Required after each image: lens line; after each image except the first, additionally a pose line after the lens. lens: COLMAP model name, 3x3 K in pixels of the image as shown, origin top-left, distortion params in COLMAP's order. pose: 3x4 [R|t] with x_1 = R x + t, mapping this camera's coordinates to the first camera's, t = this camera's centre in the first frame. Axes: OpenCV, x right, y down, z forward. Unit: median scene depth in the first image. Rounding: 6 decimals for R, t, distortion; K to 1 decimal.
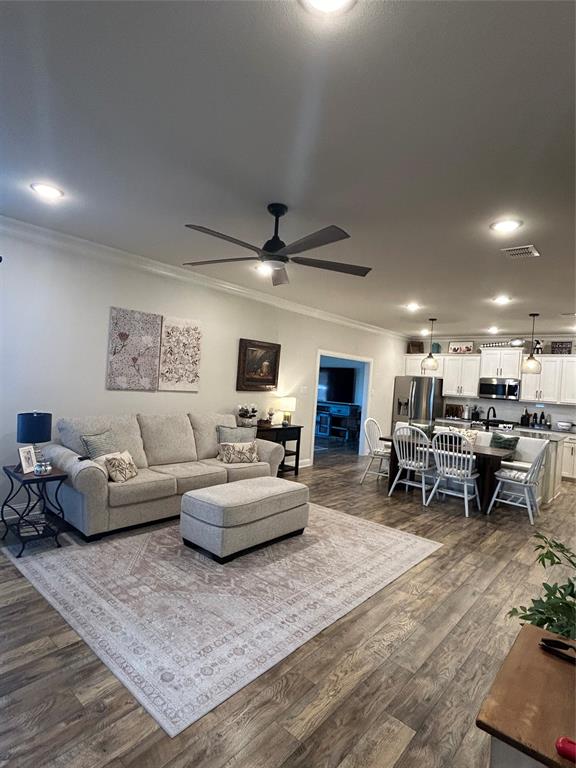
lens RADIAL K [[407.5, 0, 288.0], [0, 407.5, 384.0], [0, 0, 1]] dist [-0.004530, 0.002792]
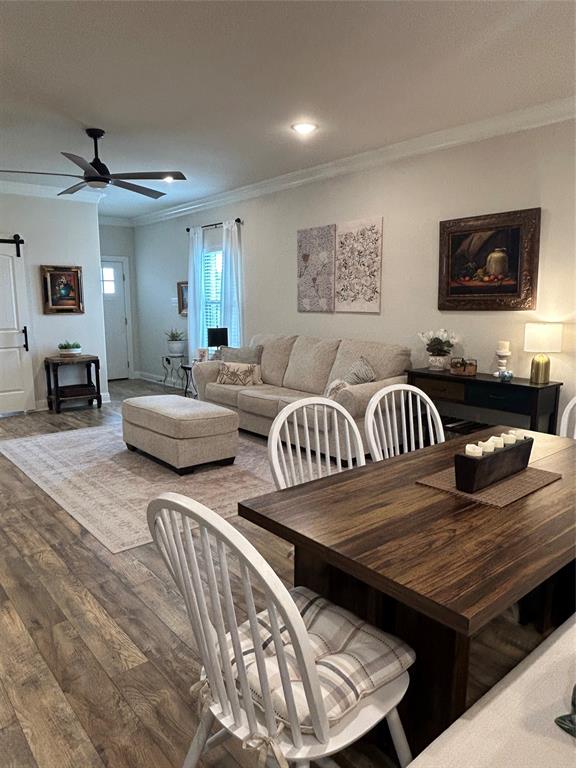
lens RADIAL K [[532.3, 0, 288.0], [0, 532.3, 384.0], [0, 0, 1]] dist [-0.002943, -0.002677]
pose [[-0.153352, 0.084926, -0.984516, 1.016336], [-0.015288, 0.995977, 0.088296, 0.085867], [0.988053, 0.028592, -0.151436, 1.293889]]
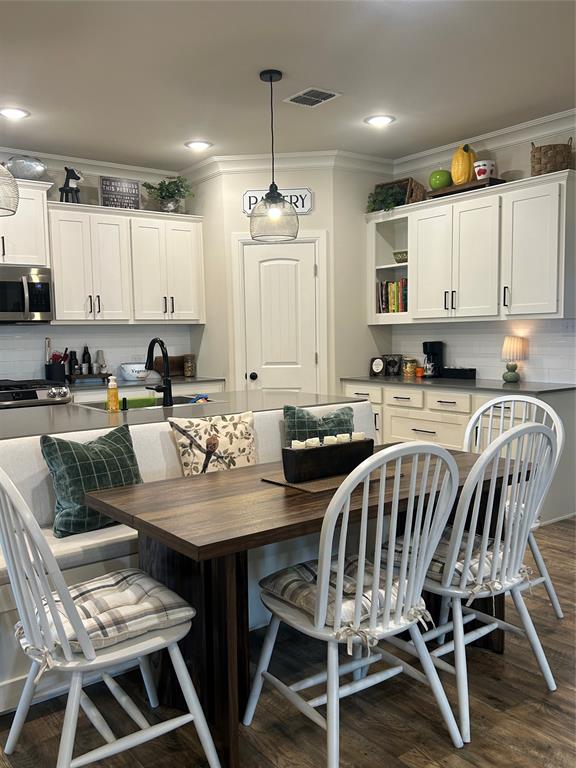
lens RADIAL K [[699.8, 0, 288.0], [0, 699.8, 384.0], [0, 0, 1]] dist [0.080399, 0.000504]
pose [[0.209078, -0.148627, 0.966538, -0.096738], [0.035644, 0.988884, 0.144353, 0.017680], [-0.977249, 0.004270, 0.212052, 1.272277]]
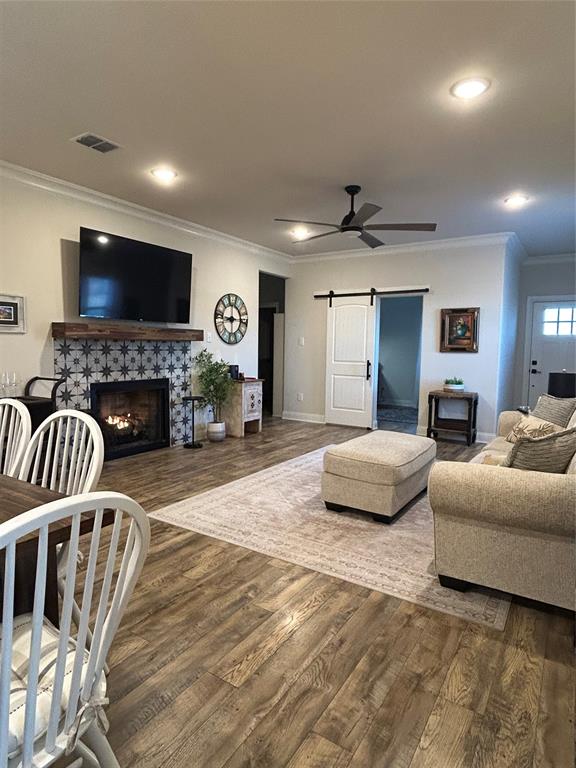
lens RADIAL K [[455.5, 0, 288.0], [0, 455.5, 384.0], [0, 0, 1]] dist [0.021556, 0.000574]
pose [[-0.986409, -0.071811, -0.147784, 0.252623], [-0.084644, 0.992994, 0.082457, 0.052527], [0.140827, 0.093845, -0.985576, 1.791188]]
